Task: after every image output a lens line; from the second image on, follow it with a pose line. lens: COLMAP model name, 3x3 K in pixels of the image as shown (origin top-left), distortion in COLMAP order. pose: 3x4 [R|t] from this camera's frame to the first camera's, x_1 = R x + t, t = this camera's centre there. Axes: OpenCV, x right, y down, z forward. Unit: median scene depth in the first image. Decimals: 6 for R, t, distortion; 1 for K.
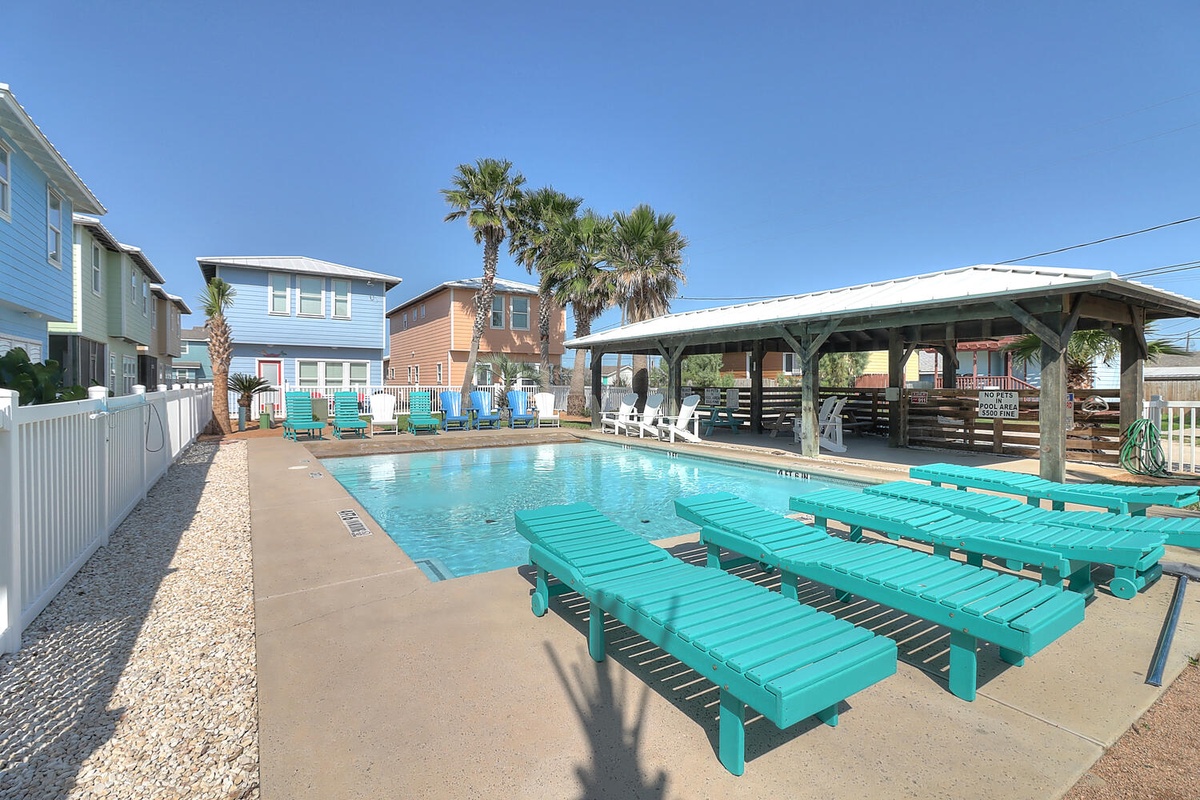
lens RADIAL K [[551.3, 0, 600.2], [0, 551.3, 393.3], [0, 0, 1]] dist [0.002129, -0.000940]
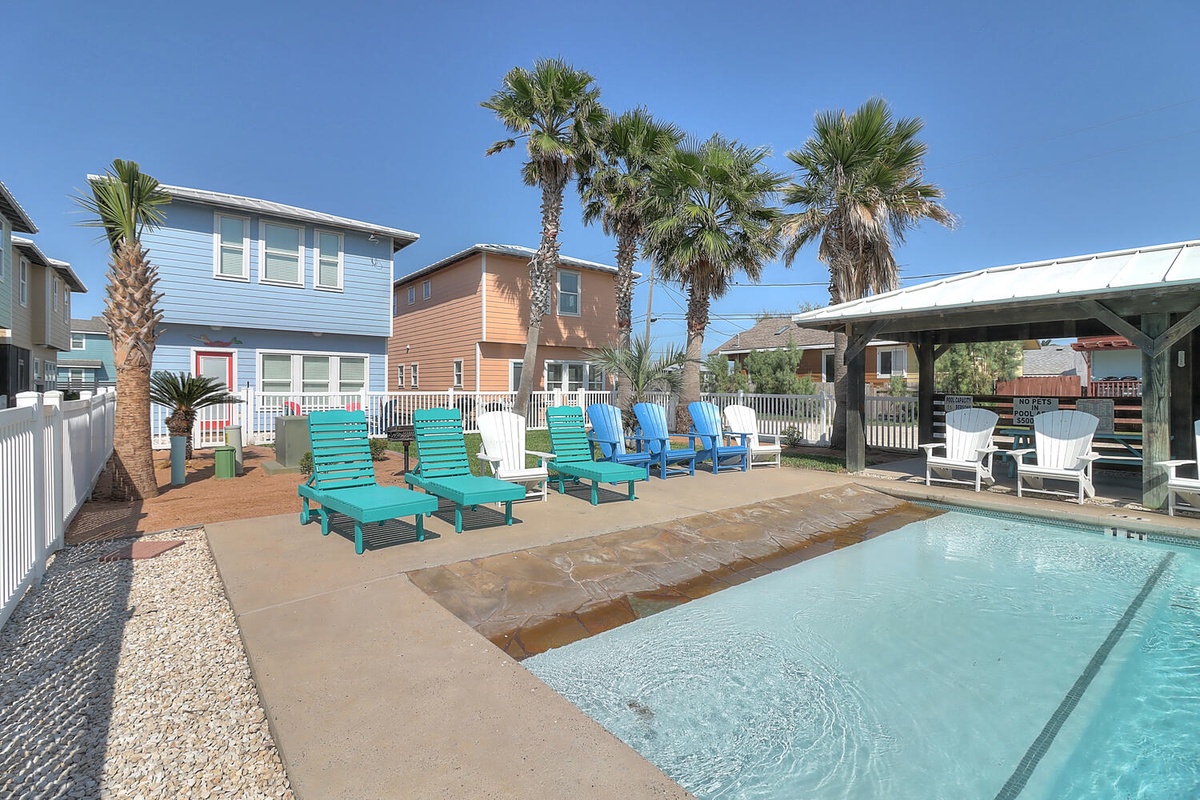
lens RADIAL K [[551.3, 0, 599.9], [0, 551.3, 393.1], [0, 0, 1]] dist [0.002129, -0.000940]
pose [[0.994476, 0.000083, 0.104962, -0.215234], [0.000641, 0.999976, -0.006863, -0.007007], [-0.104960, 0.006892, 0.994453, 0.308873]]
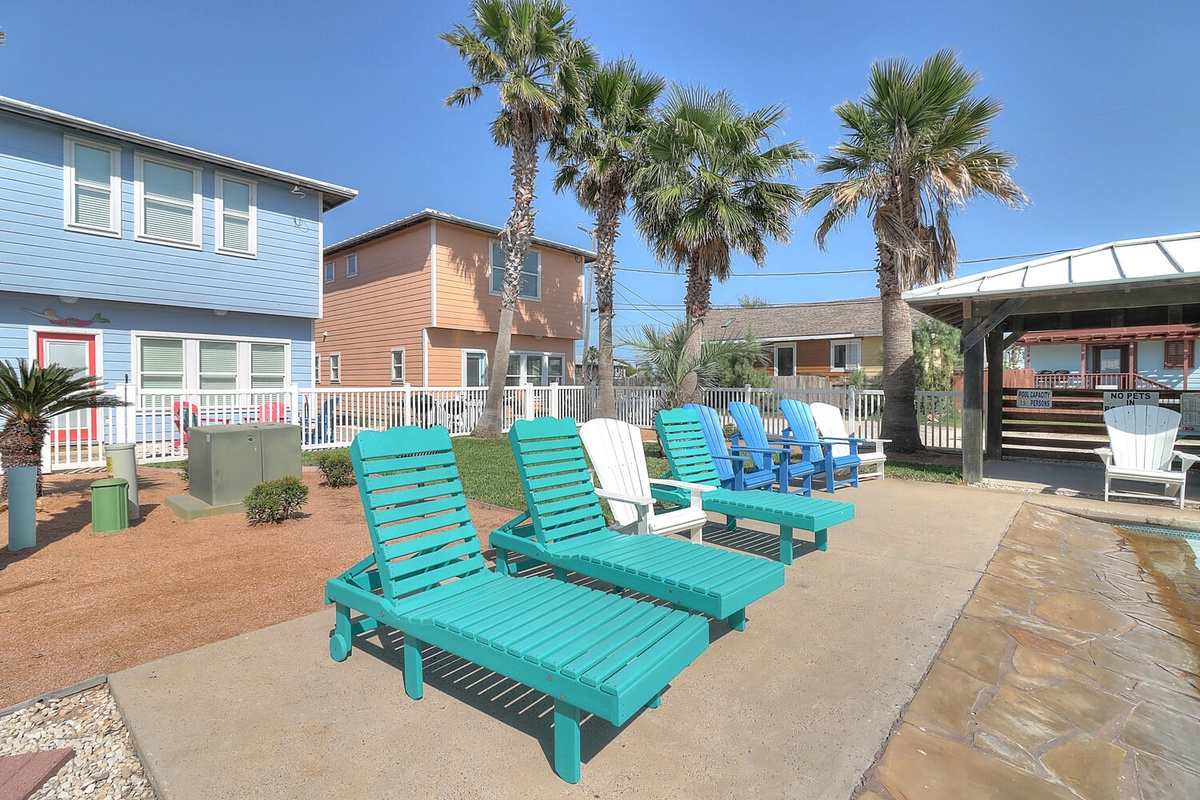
lens RADIAL K [[551.3, 0, 599.5], [0, 551.3, 393.2], [0, 0, 1]] dist [0.002129, -0.000940]
pose [[0.960860, -0.006927, 0.276949, -0.290461], [0.006102, 0.999974, 0.003842, -0.008788], [-0.276968, -0.002002, 0.960877, 0.422264]]
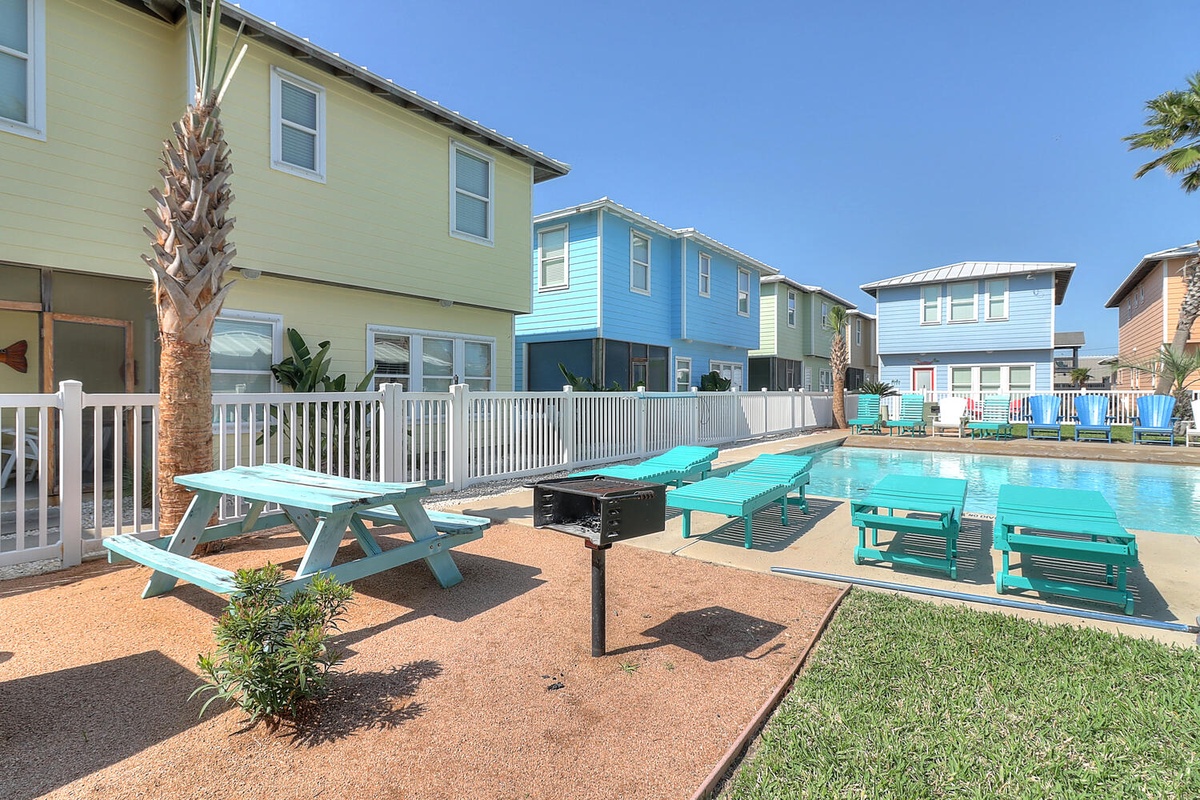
lens RADIAL K [[588.6, 0, 596.5], [0, 588.6, 392.7], [0, 0, 1]] dist [0.028859, -0.000101]
pose [[0.362199, -0.002016, -0.932098, 0.233542], [-0.014467, 0.999865, -0.007785, 0.006466], [0.931988, 0.016304, 0.362121, -0.005640]]
